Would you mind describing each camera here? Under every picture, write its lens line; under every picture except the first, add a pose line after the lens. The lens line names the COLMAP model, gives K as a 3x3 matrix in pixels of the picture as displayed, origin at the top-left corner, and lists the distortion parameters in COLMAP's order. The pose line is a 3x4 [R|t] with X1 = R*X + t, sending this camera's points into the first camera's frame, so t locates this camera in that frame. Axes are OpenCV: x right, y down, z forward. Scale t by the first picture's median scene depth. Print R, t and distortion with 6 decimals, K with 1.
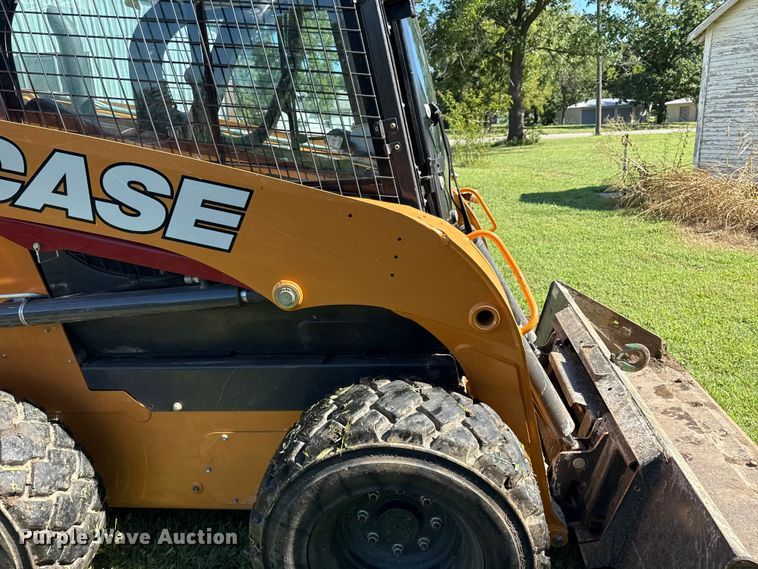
lens RADIAL K [[506.0, 0, 379.0], [0, 506.0, 284.5], [0, 0, 1]] dist [0.037628, -0.050856]
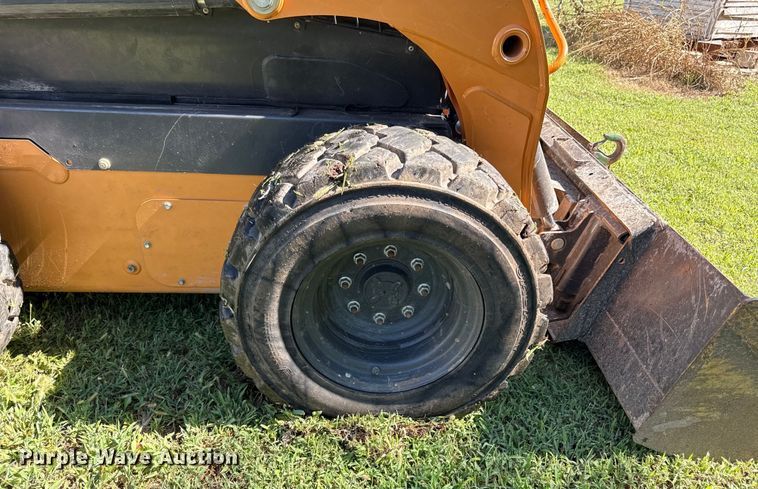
lens RADIAL K [[532.4, 0, 377.1], [0, 532.4, 272.2], [0, 0, 1]] dist [0.003804, -0.008405]
pose [[0.984306, 0.011356, 0.176104, -0.157088], [-0.058161, 0.963047, 0.262978, 0.207468], [-0.166610, -0.269093, 0.948594, 0.116438]]
